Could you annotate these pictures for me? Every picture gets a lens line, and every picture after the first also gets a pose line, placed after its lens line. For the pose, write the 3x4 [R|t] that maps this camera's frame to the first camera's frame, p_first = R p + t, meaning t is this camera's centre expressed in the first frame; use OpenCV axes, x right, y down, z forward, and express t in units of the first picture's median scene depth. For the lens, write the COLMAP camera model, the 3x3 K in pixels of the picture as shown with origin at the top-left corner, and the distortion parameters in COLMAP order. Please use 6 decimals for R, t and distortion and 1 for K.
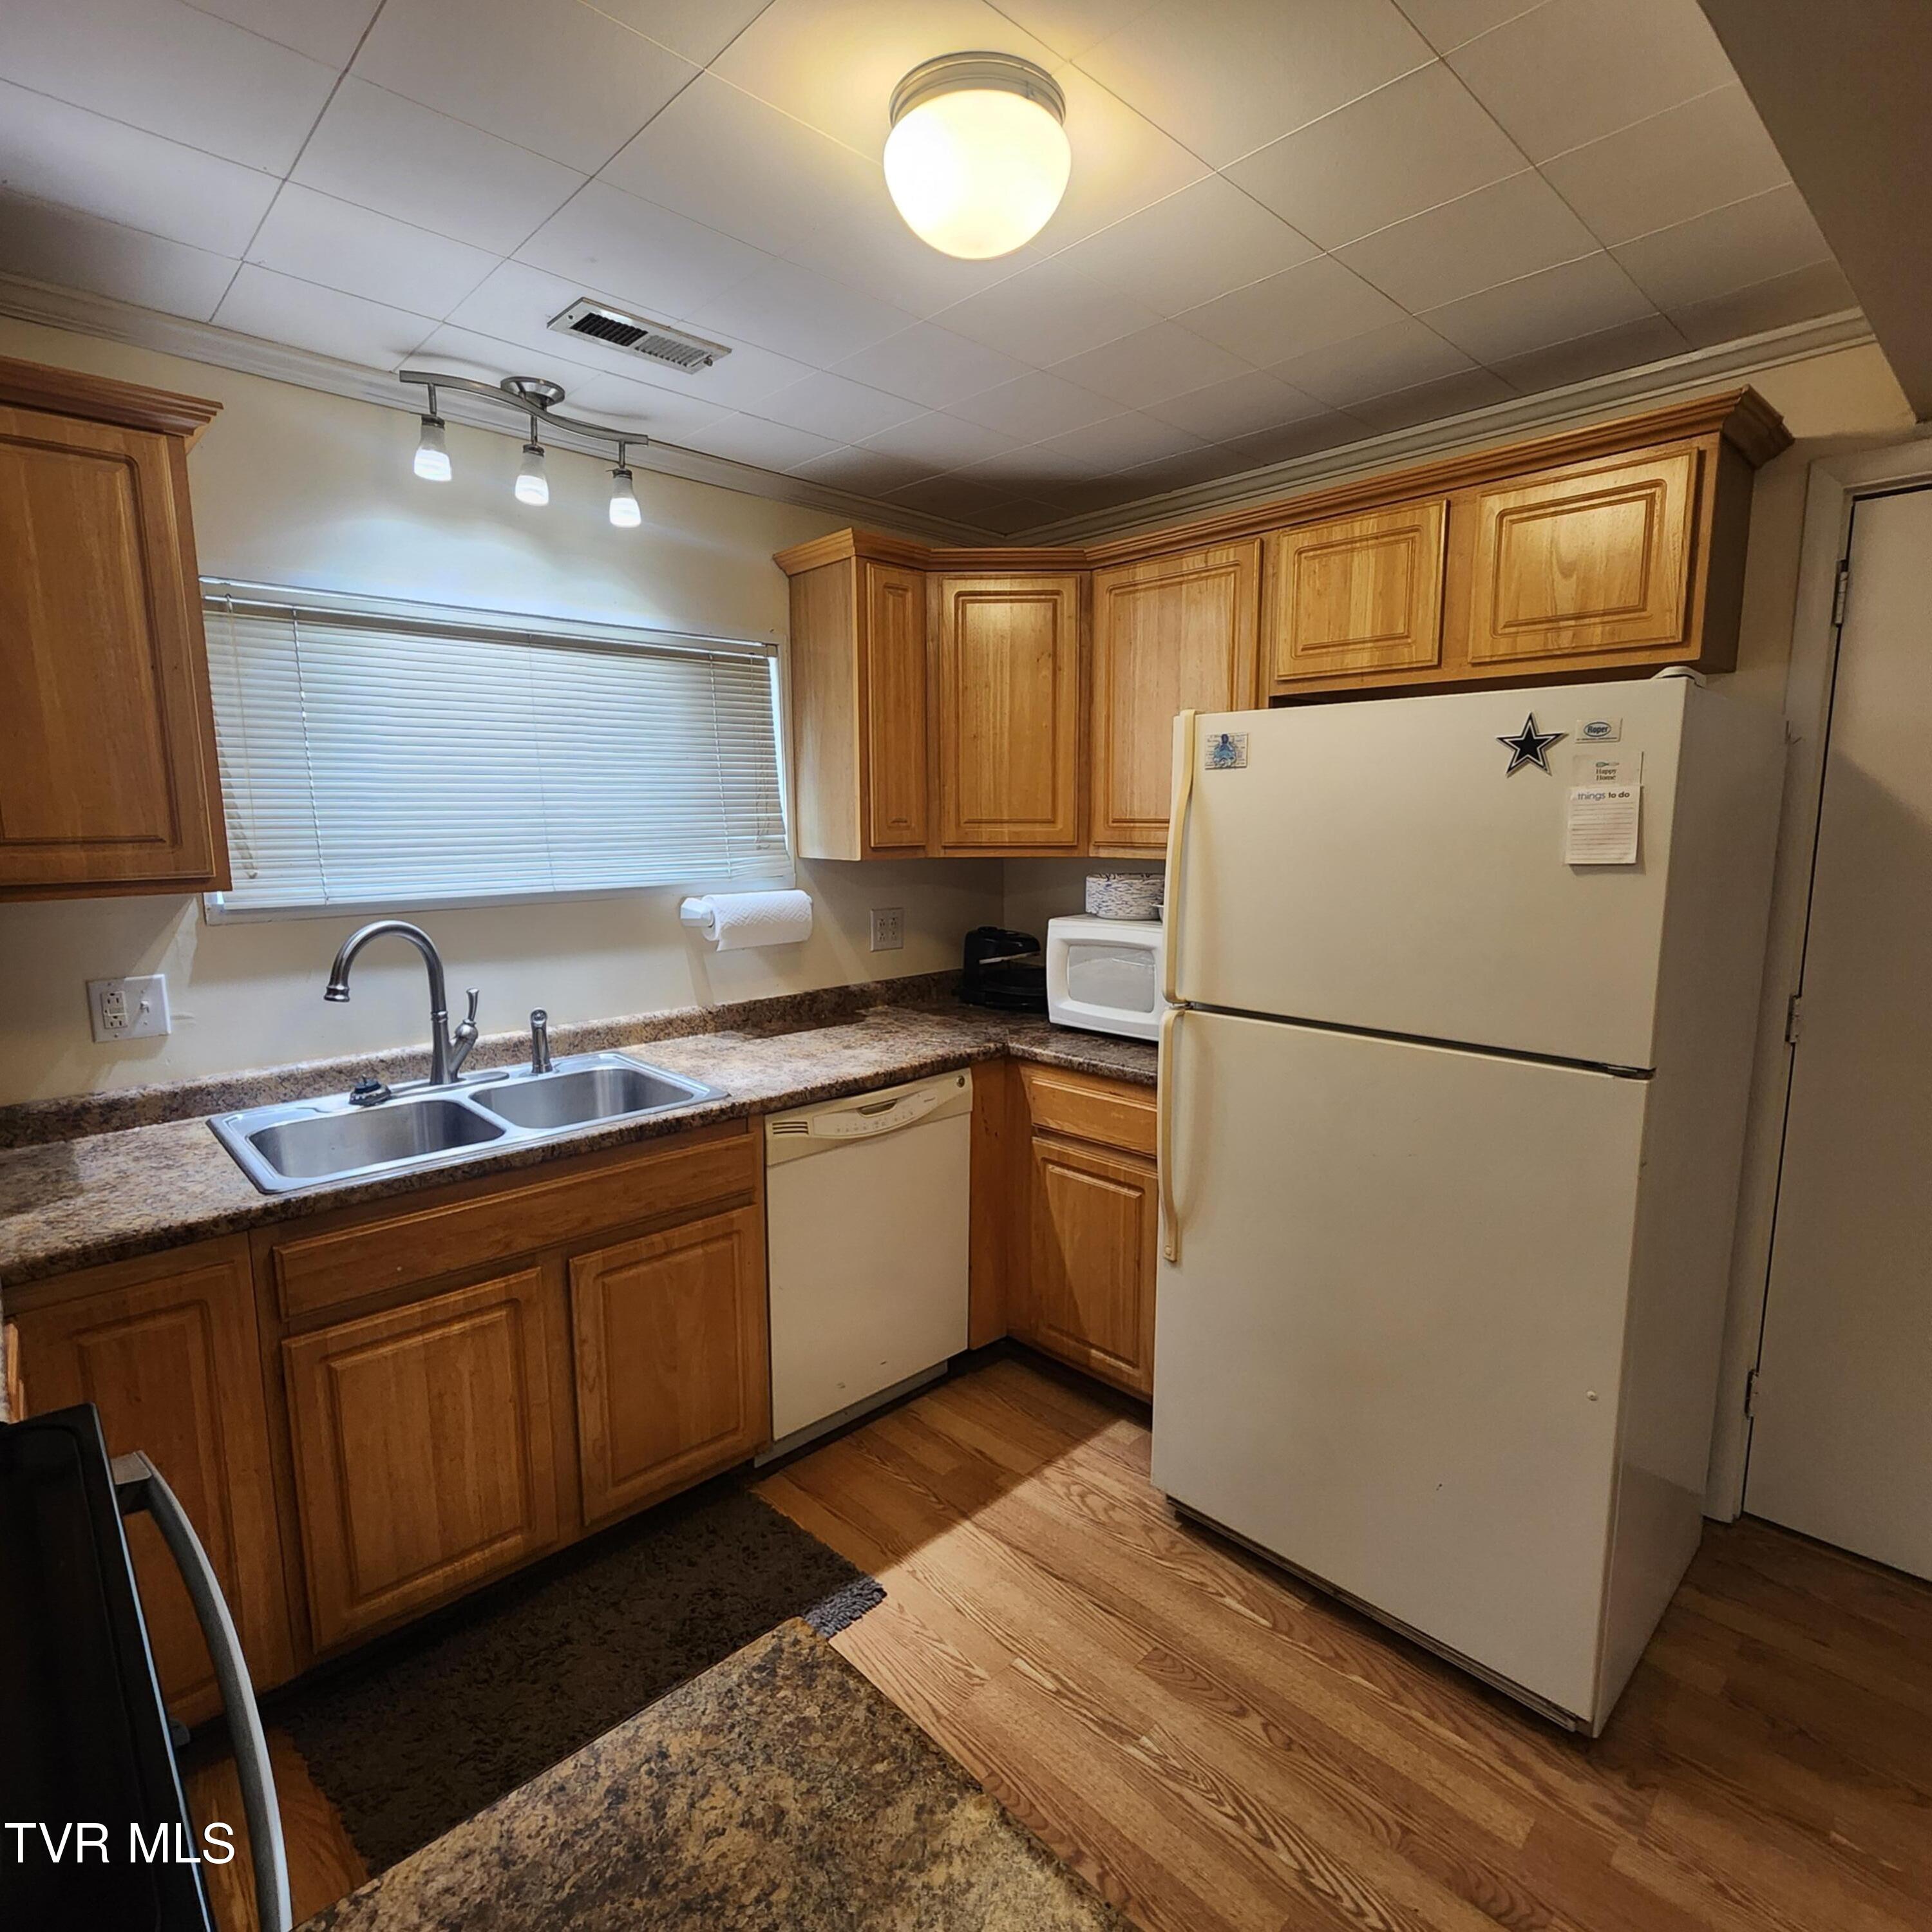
lens RADIAL K [[1059.5, 0, 965.5], [0, 1059.5, 966.3], [0, 0, 1]] dist [0.003095, -0.004005]
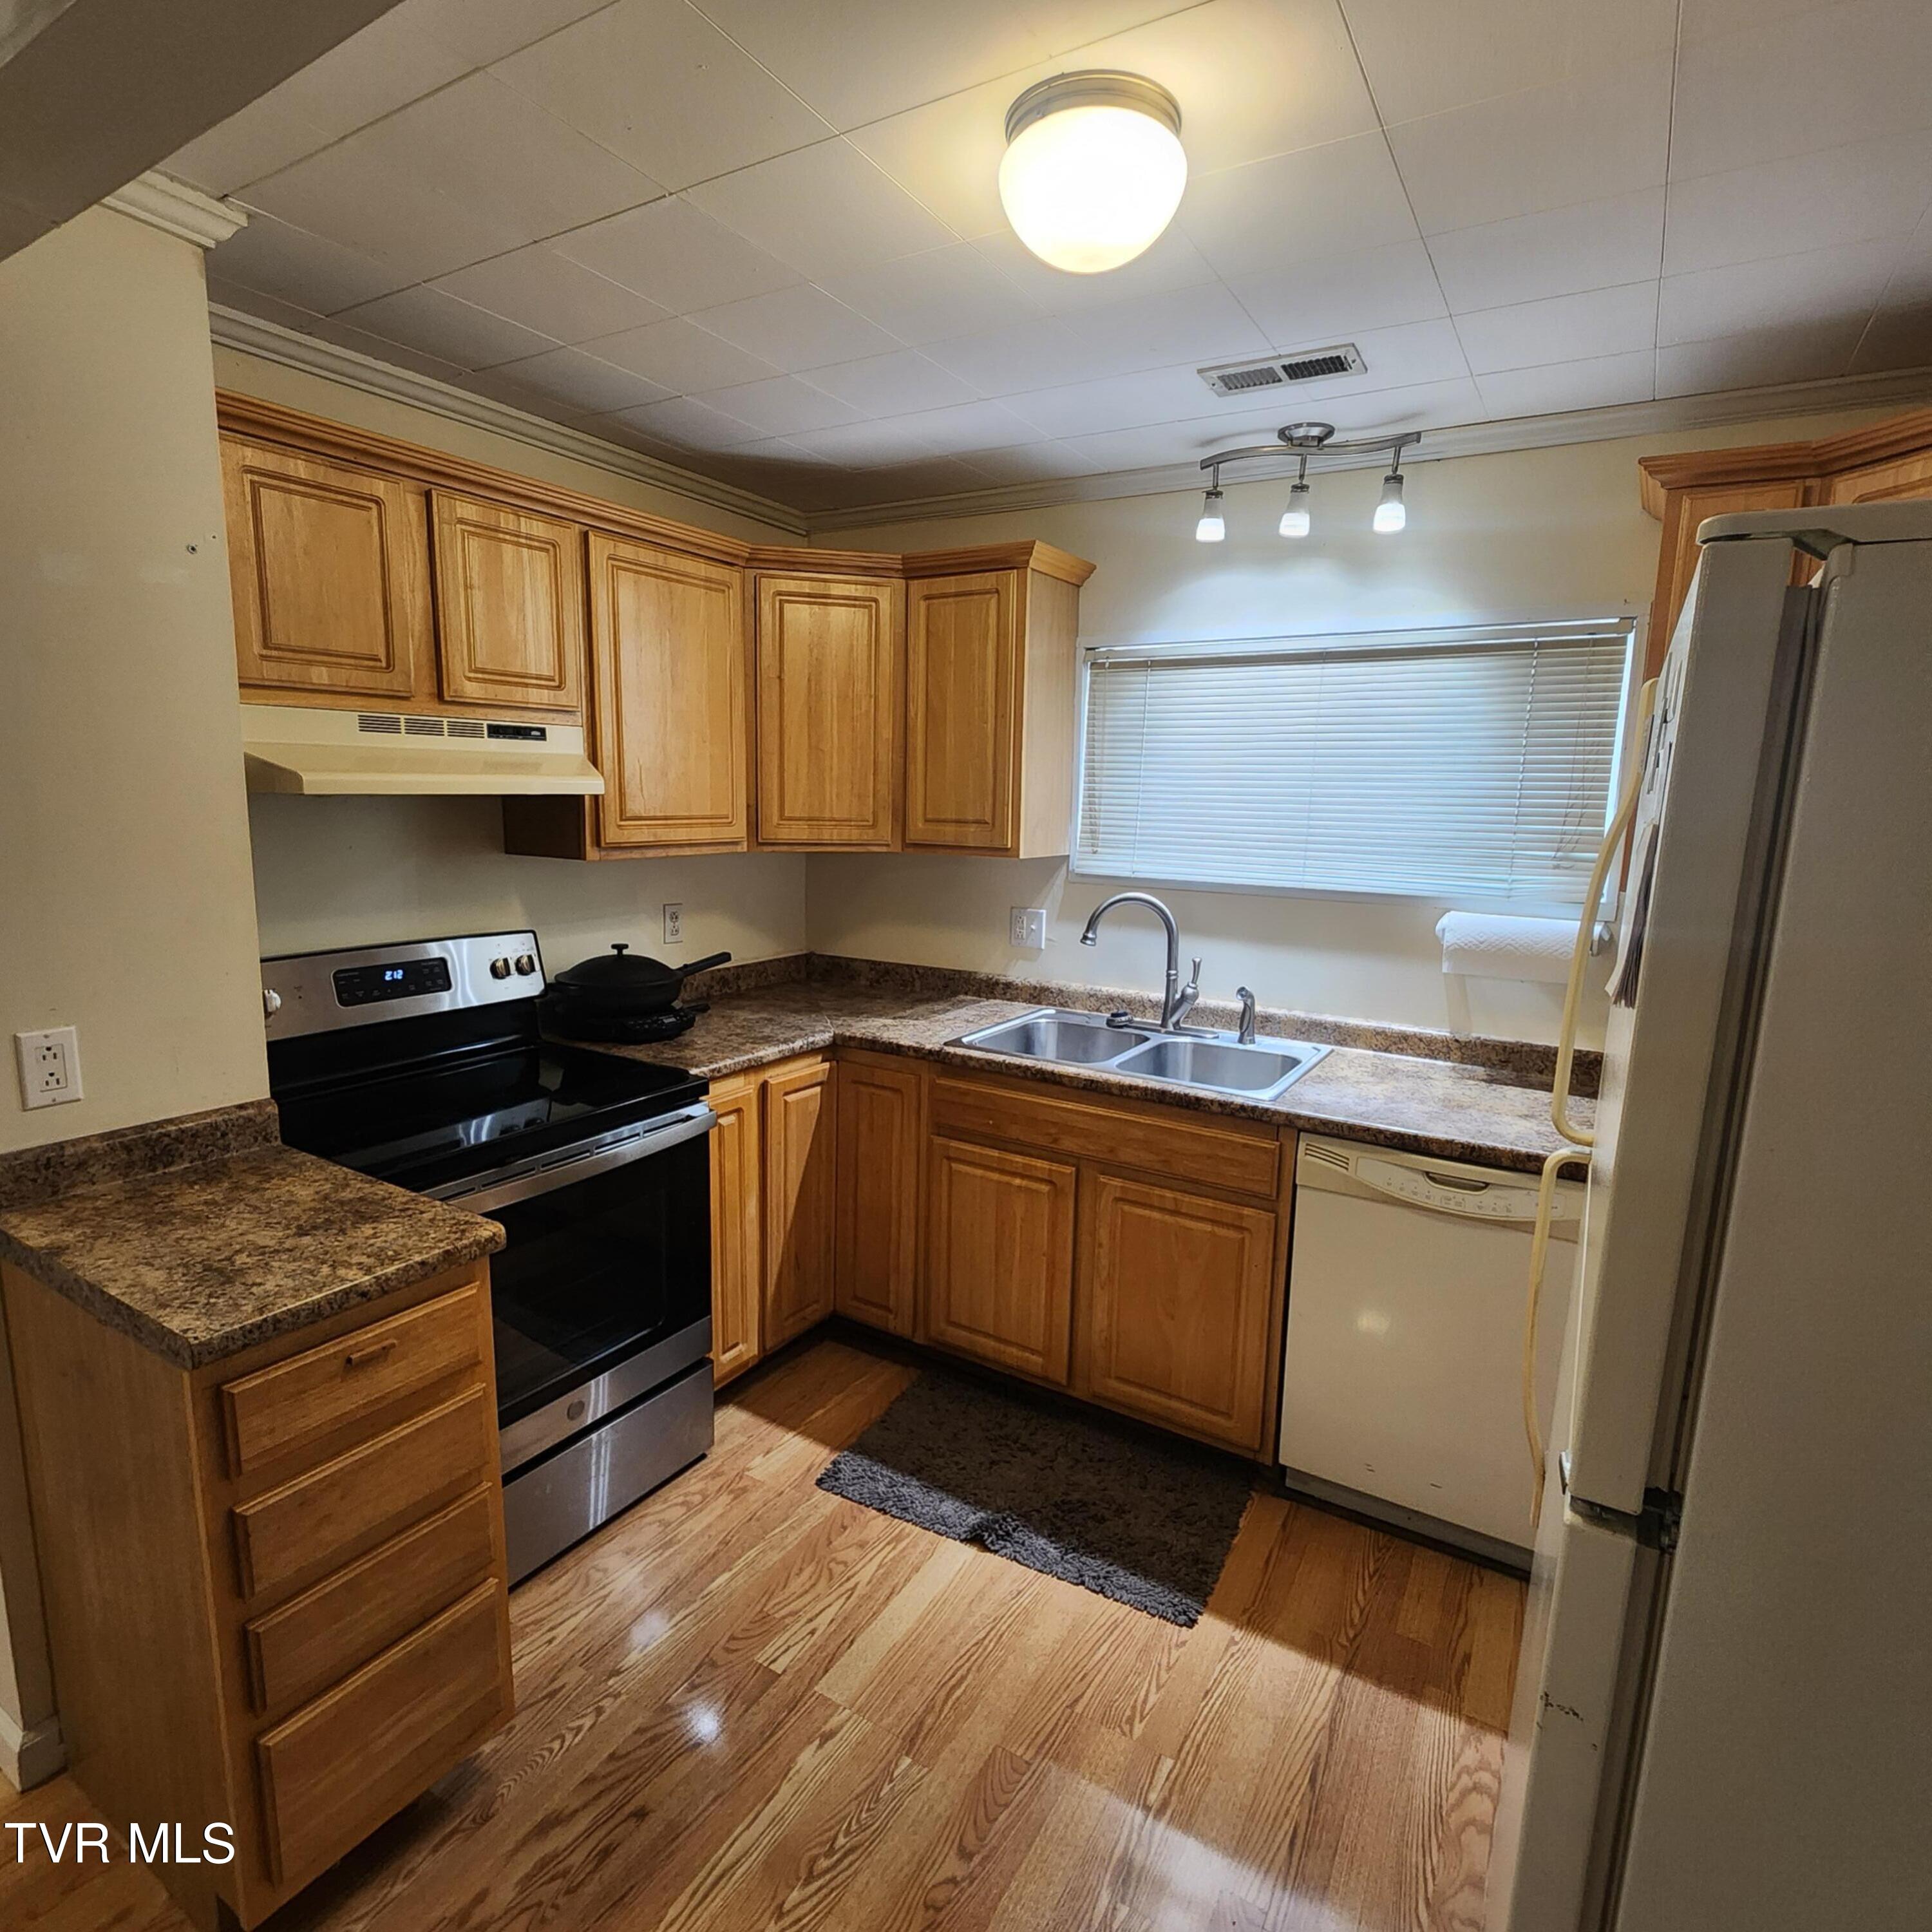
lens RADIAL K [[1059.5, 0, 967.5], [0, 1059.5, 968.0], [0, 0, 1]] dist [0.003095, -0.004005]
pose [[0.261903, 0.169371, -0.950116, 0.638088], [-0.164886, 0.977858, 0.128865, -0.082691], [0.950905, 0.122910, 0.284031, 0.419691]]
